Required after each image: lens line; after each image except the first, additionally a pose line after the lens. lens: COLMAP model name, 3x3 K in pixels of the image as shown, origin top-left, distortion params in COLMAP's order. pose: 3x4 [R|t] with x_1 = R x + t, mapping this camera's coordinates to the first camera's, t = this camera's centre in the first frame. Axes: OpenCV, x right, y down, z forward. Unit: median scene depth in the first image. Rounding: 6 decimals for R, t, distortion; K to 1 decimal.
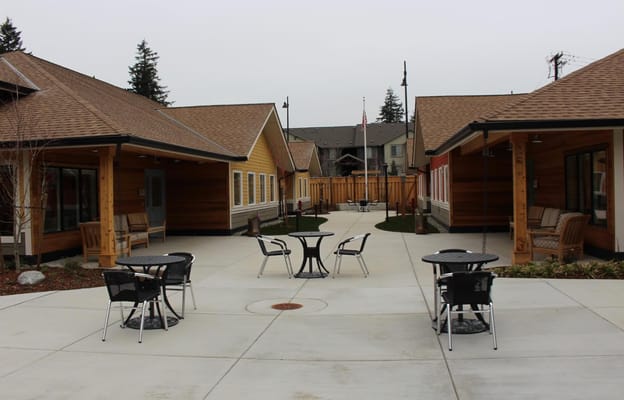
lens RADIAL K [[567.0, 0, 313.6], [0, 567.0, 201.0], [0, 0, 1]] dist [-0.005164, -0.001862]
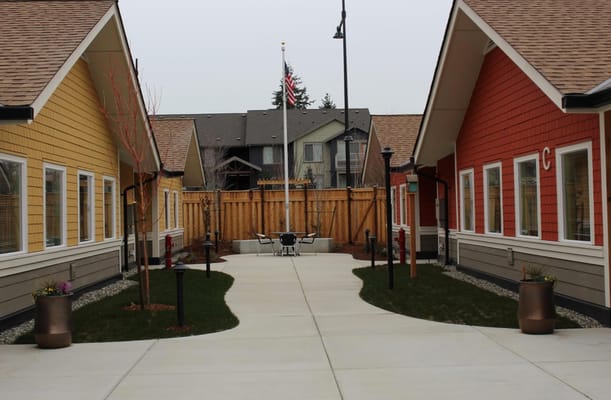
lens RADIAL K [[853.3, 0, 303.6], [0, 853.3, 197.2], [0, 0, 1]] dist [-0.032581, 0.000000]
pose [[0.988459, 0.004485, 0.151422, -0.016866], [0.001798, 0.999144, -0.041328, -0.002372], [-0.151478, 0.041123, 0.987605, 0.231376]]
